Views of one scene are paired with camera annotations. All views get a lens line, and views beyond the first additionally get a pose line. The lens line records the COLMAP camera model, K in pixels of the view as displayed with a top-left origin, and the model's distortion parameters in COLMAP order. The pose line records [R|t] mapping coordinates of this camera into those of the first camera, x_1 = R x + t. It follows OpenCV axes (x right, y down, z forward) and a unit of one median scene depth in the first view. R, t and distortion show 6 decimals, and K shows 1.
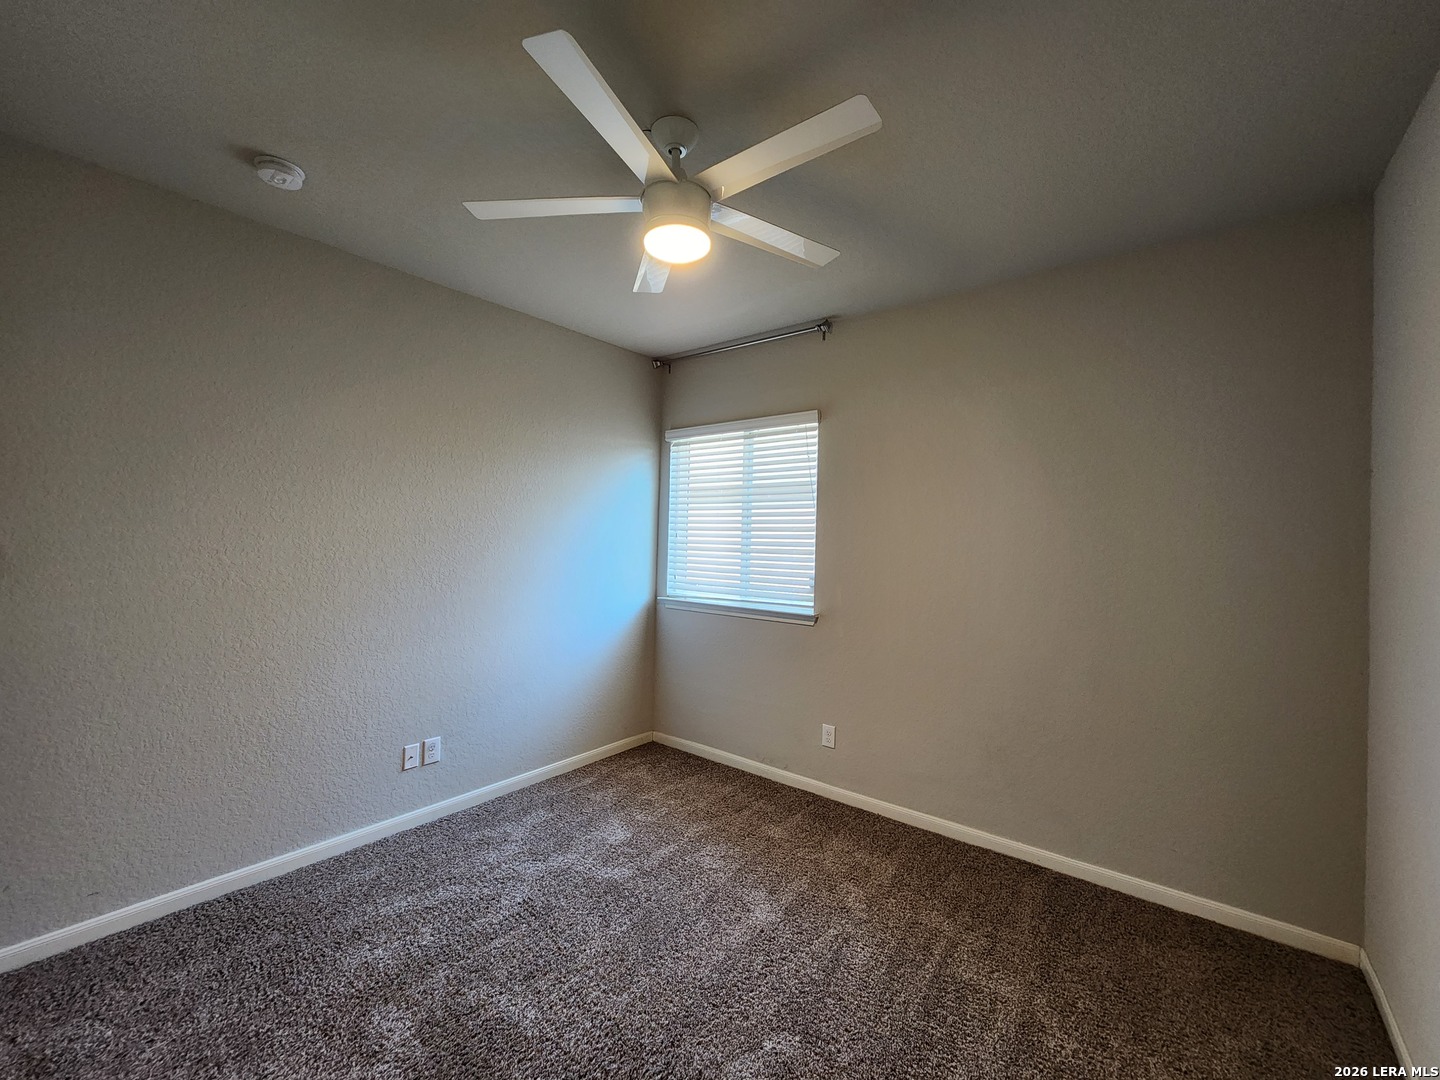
lens RADIAL K [[585.2, 0, 726.1], [0, 585.2, 536.2], [0, 0, 1]] dist [0.003298, -0.003022]
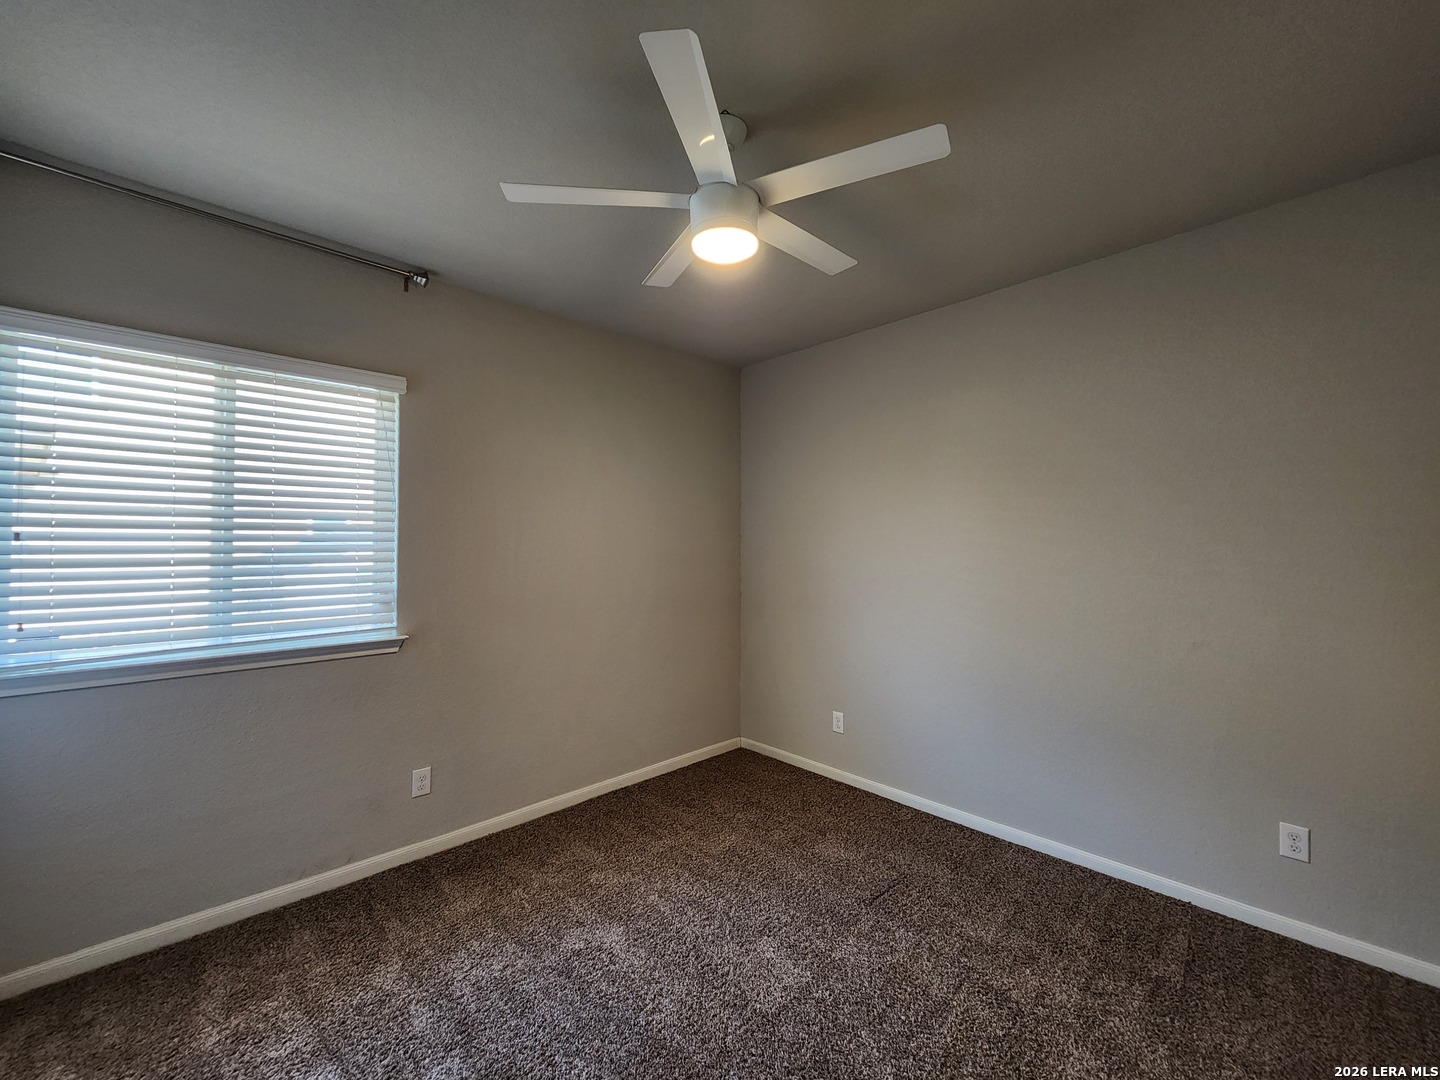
lens RADIAL K [[585.2, 0, 725.6], [0, 585.2, 540.6], [0, 0, 1]] dist [0.003298, -0.003022]
pose [[0.131010, -0.007509, 0.991353, -0.589168], [0.002646, 0.999970, 0.007225, -0.000571], [-0.991378, 0.001676, 0.131026, 0.481051]]
